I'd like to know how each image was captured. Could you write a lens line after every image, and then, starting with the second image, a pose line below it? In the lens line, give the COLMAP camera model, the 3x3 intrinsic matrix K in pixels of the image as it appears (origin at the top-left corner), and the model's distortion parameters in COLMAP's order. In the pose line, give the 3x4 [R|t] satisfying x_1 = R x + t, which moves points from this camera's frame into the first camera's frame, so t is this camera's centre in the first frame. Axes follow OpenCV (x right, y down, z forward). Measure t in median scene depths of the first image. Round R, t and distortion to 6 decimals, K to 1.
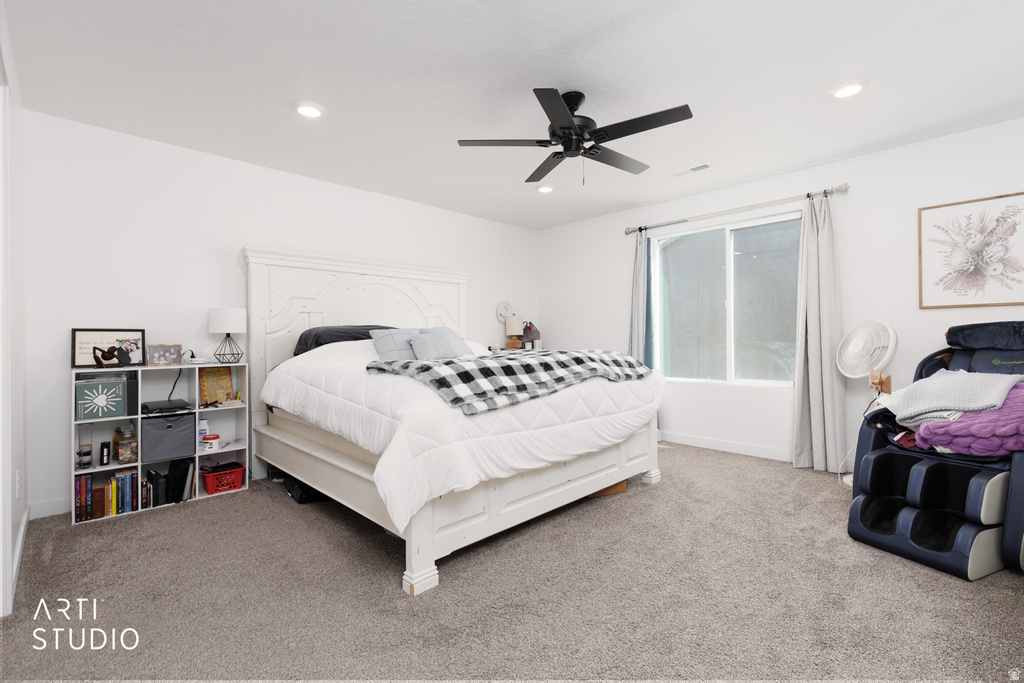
lens RADIAL K [[454.6, 0, 517.3], [0, 454.6, 340.2], [0, 0, 1]] dist [0.000837, 0.000086]
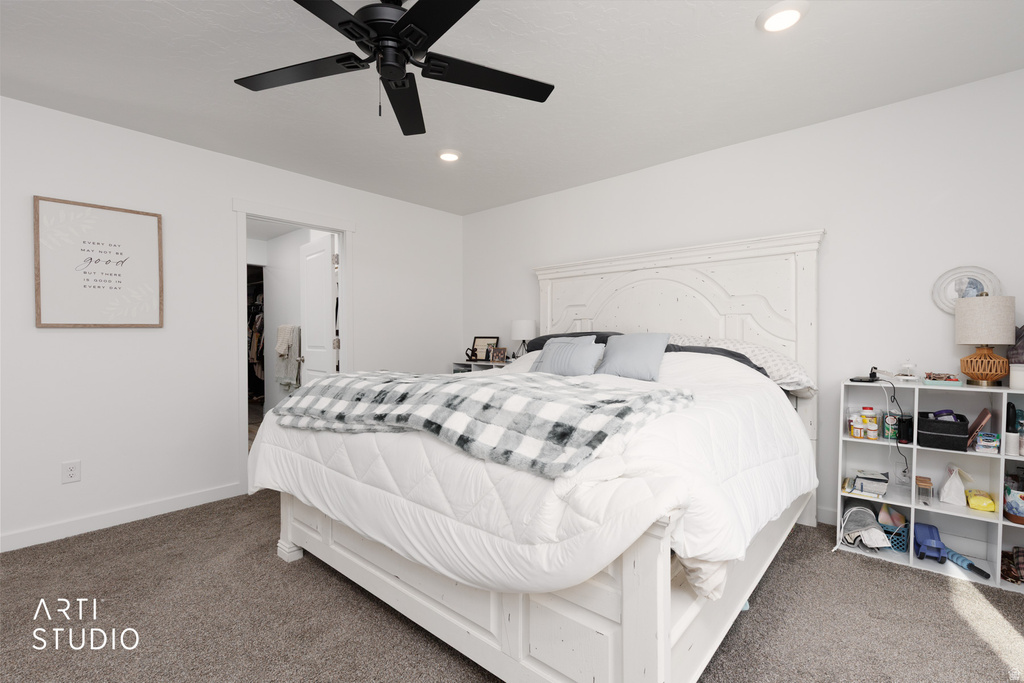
lens RADIAL K [[454.6, 0, 517.3], [0, 454.6, 340.2], [0, 0, 1]] dist [0.000837, 0.000086]
pose [[0.065656, 0.014242, -0.997741, 0.623904], [-0.001752, 0.999898, 0.014158, -0.032189], [0.997841, 0.000818, 0.065674, 0.907206]]
